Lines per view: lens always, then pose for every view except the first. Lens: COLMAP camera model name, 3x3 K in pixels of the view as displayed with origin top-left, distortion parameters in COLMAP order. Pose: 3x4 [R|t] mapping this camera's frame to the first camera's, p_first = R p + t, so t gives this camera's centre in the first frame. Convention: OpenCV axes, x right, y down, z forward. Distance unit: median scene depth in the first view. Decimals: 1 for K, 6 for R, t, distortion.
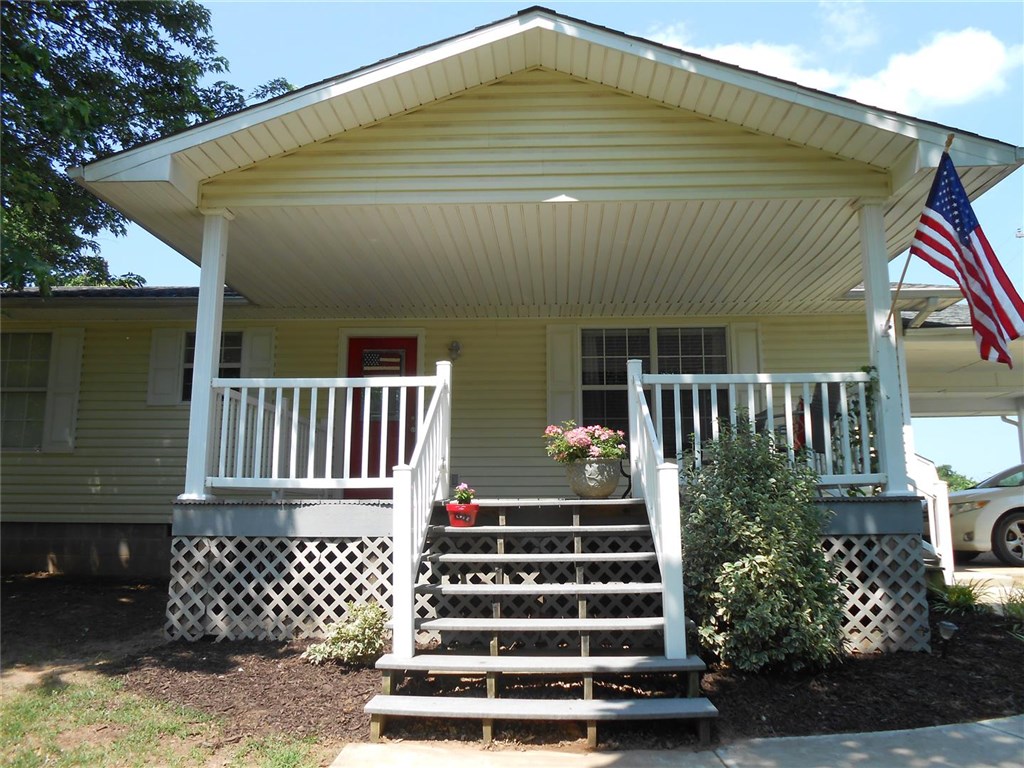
lens RADIAL K [[779.1, 0, 511.9], [0, 779.1, 382.9], [0, 0, 1]] dist [-0.001362, -0.000943]
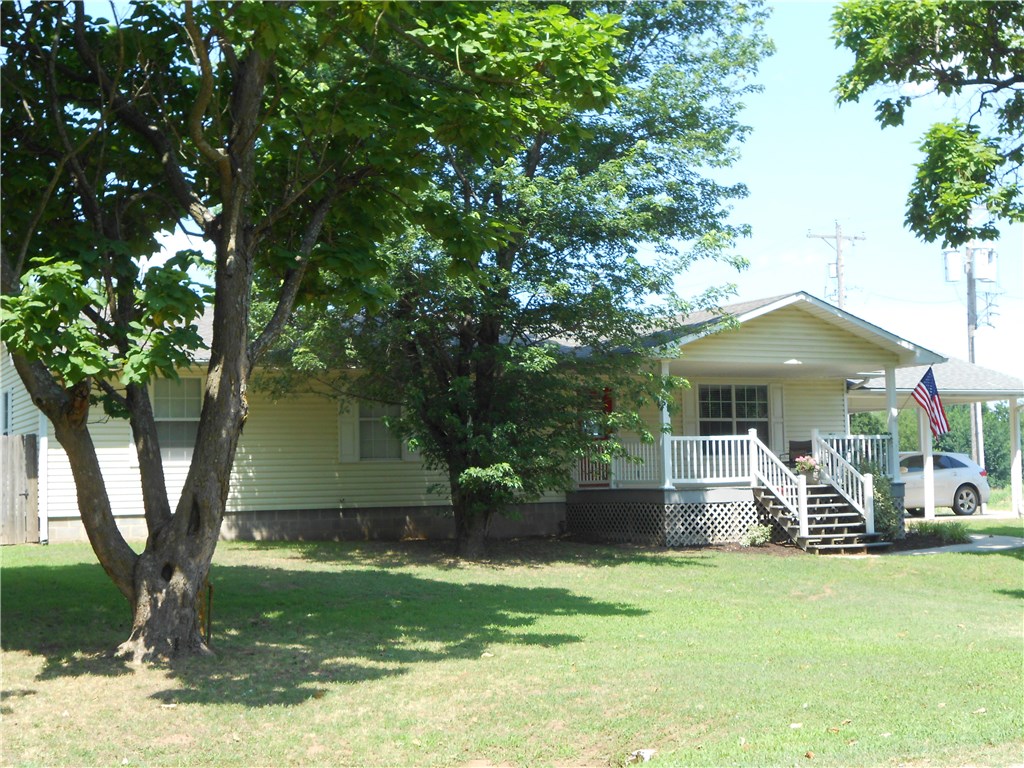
lens RADIAL K [[1467.0, 0, 512.5], [0, 1467.0, 383.7], [0, 0, 1]] dist [0.042437, 0.000000]
pose [[0.867816, 0.006793, 0.496839, -3.113441], [-0.051457, 0.995759, 0.076263, -0.495205], [-0.494213, -0.091748, 0.864486, -2.652337]]
